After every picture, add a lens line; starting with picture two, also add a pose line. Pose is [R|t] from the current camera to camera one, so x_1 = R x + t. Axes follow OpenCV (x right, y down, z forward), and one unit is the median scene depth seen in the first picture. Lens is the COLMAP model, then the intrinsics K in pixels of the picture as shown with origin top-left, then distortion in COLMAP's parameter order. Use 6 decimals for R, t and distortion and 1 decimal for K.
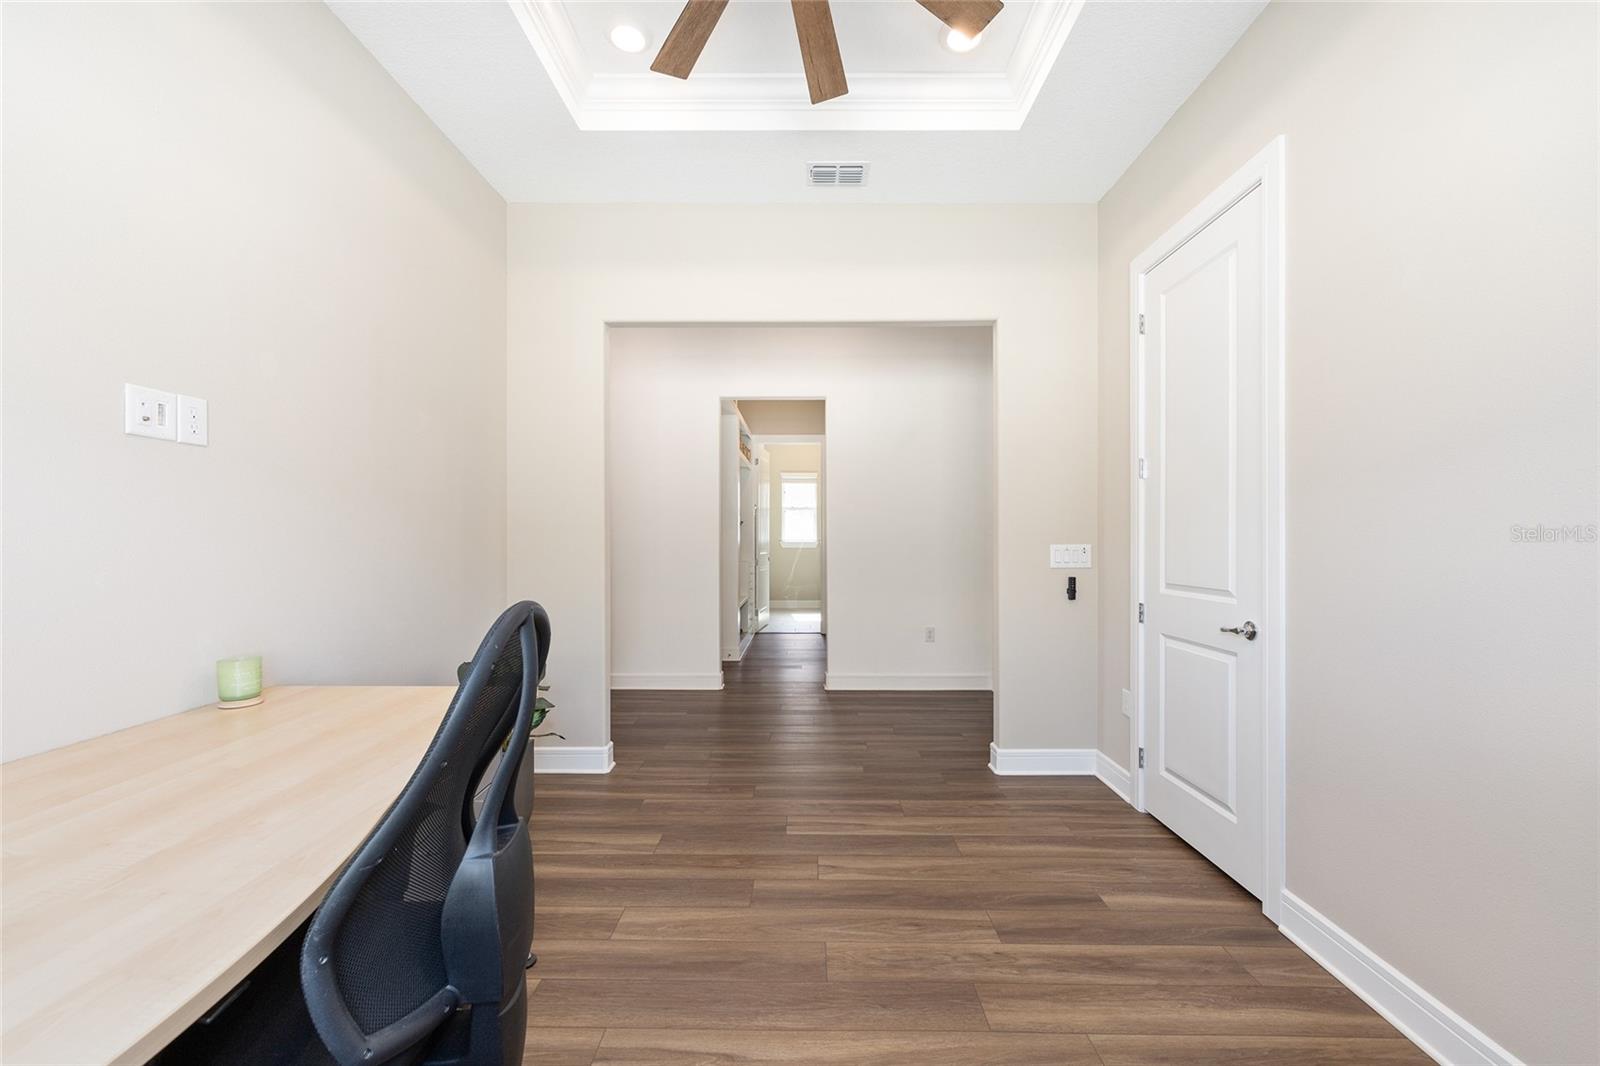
lens RADIAL K [[642.0, 0, 800.0], [0, 642.0, 533.0], [0, 0, 1]] dist [-0.001399, 0.000439]
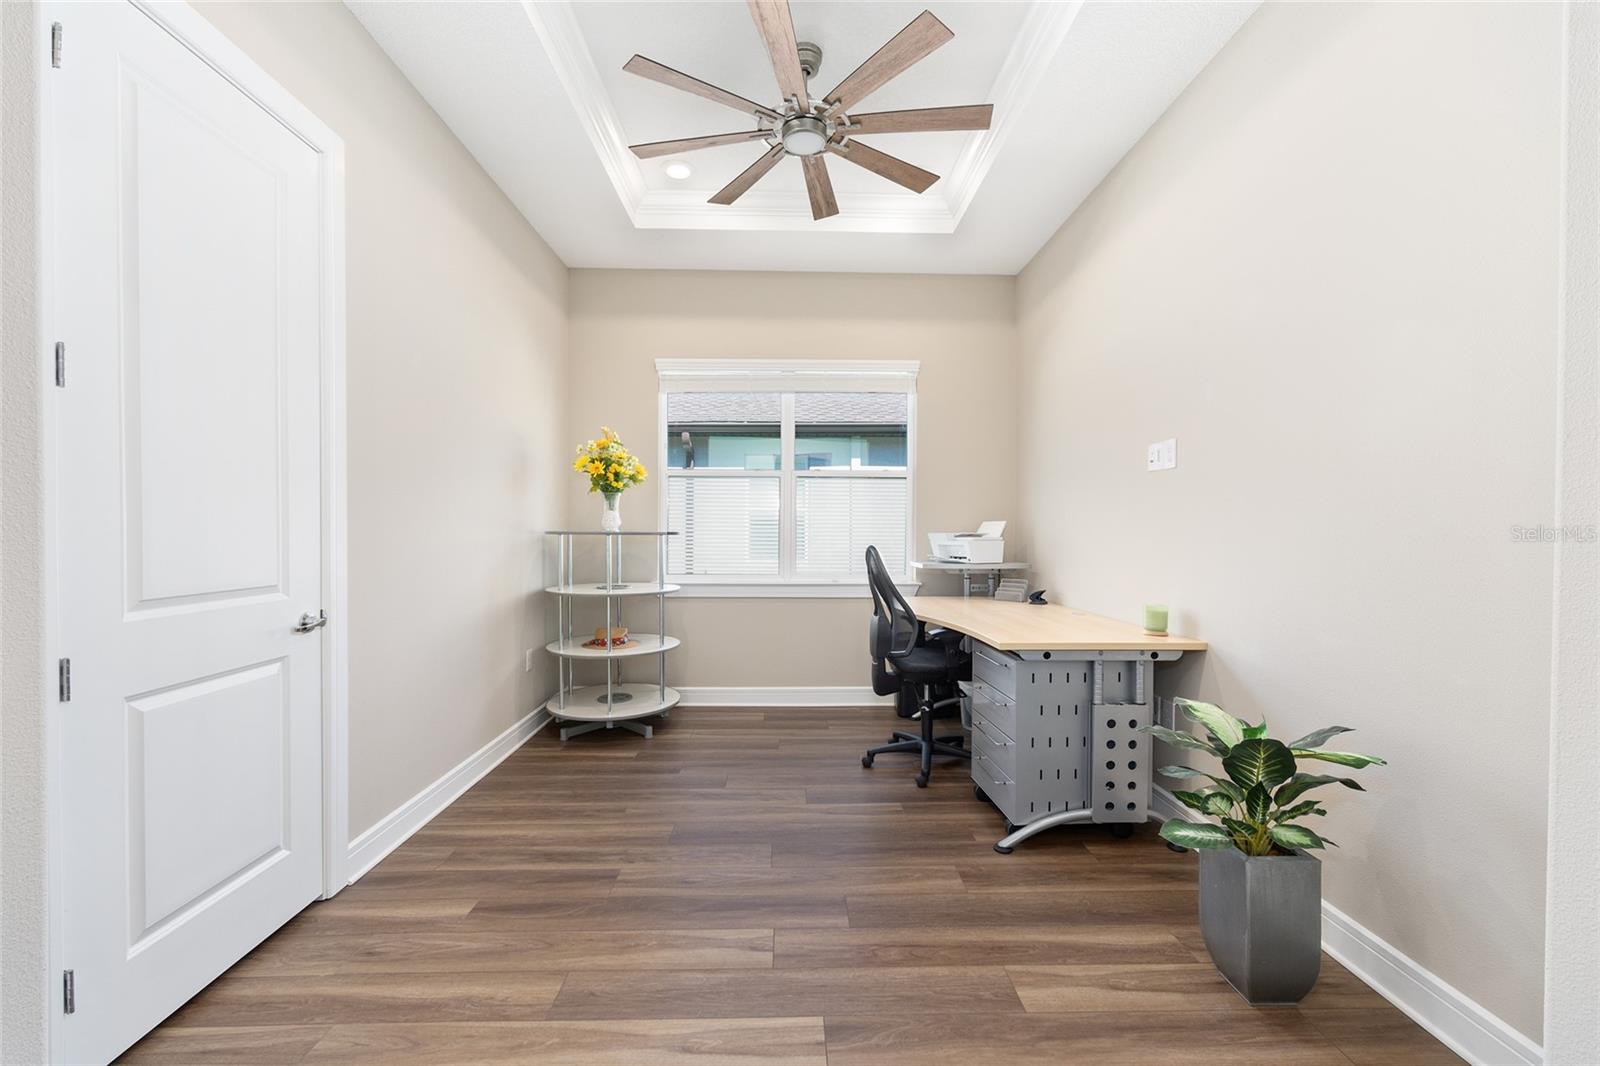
lens RADIAL K [[642.0, 0, 800.0], [0, 642.0, 533.0], [0, 0, 1]] dist [-0.001399, 0.000439]
pose [[-0.999368, -0.004358, -0.035268, 0.026079], [-0.004254, 0.999986, -0.003010, 0.022021], [0.035280, -0.002858, -0.999373, 1.797364]]
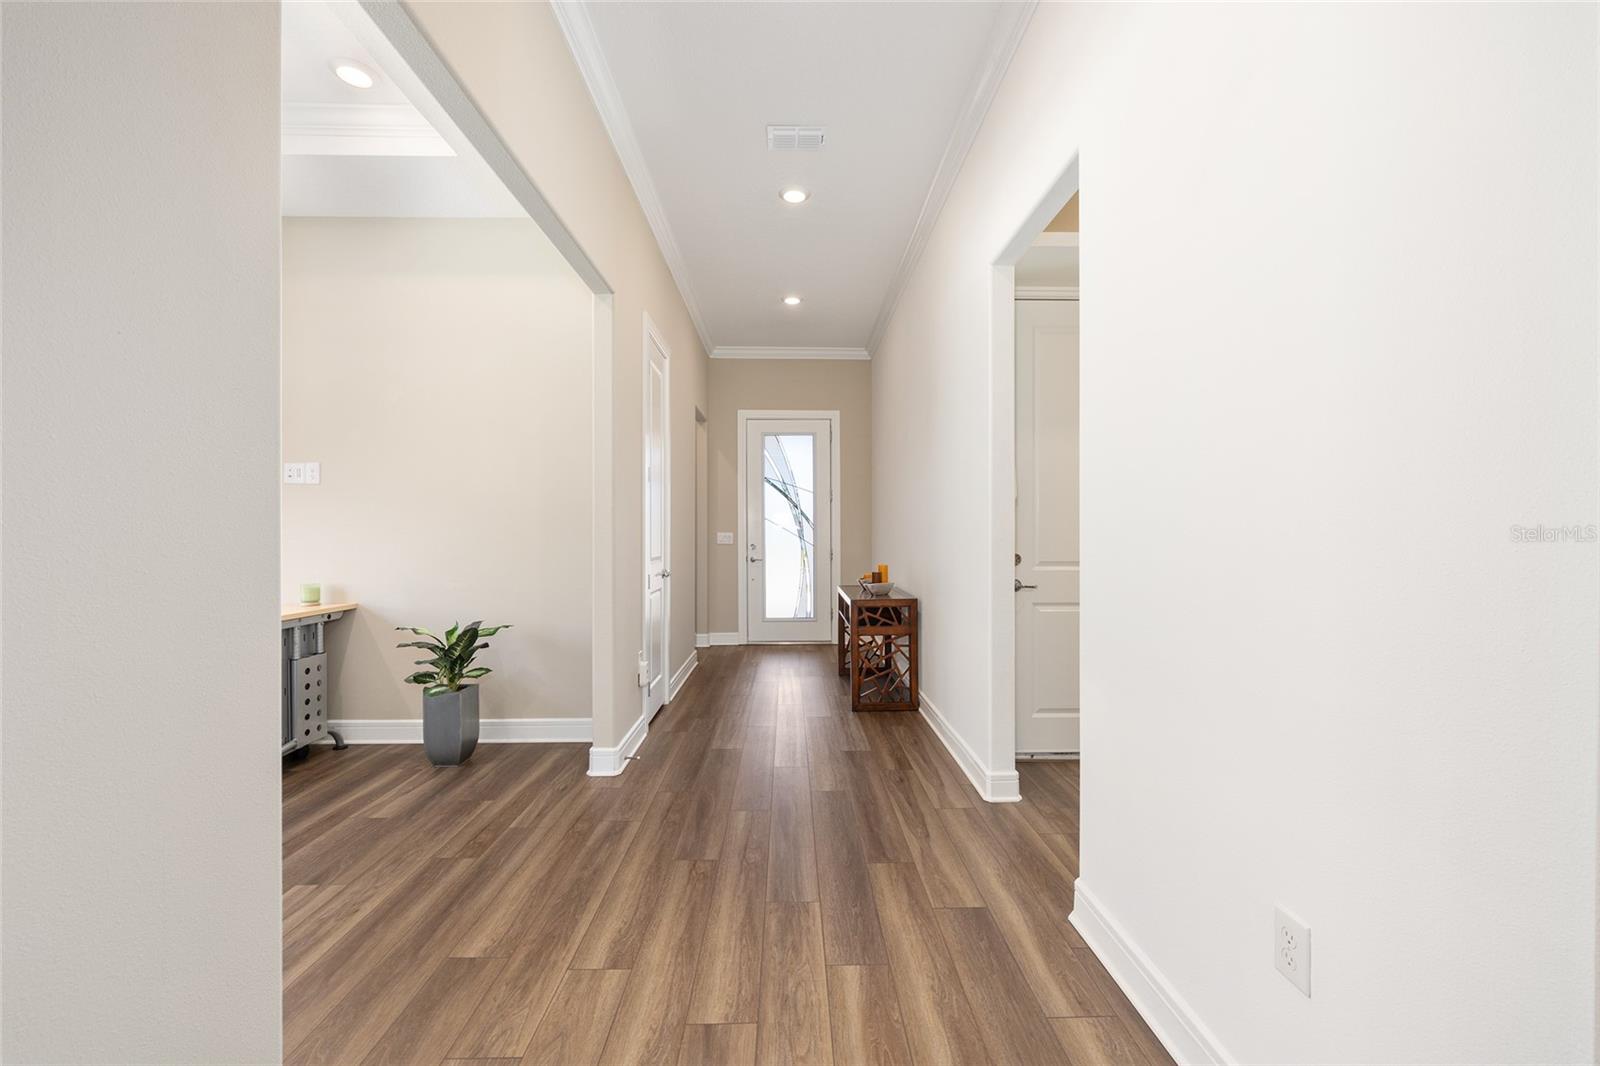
lens RADIAL K [[640.4, 0, 806.5], [0, 640.4, 534.3], [0, 0, 1]] dist [-0.003085, -0.000240]
pose [[0.036331, 0.001347, -0.999339, 0.913790], [0.007886, 0.999968, 0.001634, 0.030882], [0.999309, -0.007940, 0.036320, 1.823406]]
